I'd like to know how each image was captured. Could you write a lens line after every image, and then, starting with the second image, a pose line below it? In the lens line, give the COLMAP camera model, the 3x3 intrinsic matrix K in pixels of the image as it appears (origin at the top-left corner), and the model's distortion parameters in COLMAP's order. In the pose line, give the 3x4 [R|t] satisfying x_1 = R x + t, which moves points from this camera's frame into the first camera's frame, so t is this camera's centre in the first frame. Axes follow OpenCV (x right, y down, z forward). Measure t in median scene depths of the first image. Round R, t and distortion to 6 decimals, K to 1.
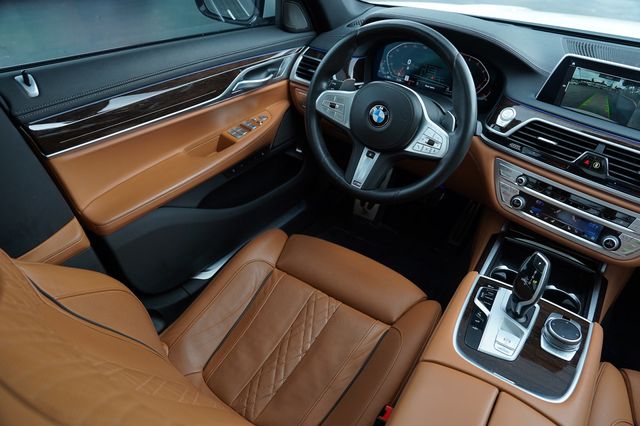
lens RADIAL K [[439.3, 0, 320.0], [0, 439.3, 213.0], [0, 0, 1]] dist [-0.120854, 0.095738]
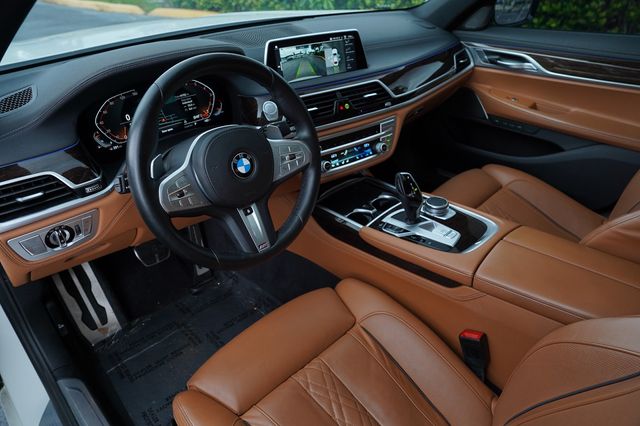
lens RADIAL K [[439.3, 0, 320.0], [0, 439.3, 213.0], [0, 0, 1]] dist [-0.120854, 0.095738]
pose [[0.193354, -0.559454, 0.805993, -0.573041], [0.586544, 0.724445, 0.362141, -0.377151], [-0.786499, 0.402729, 0.468219, 0.532082]]
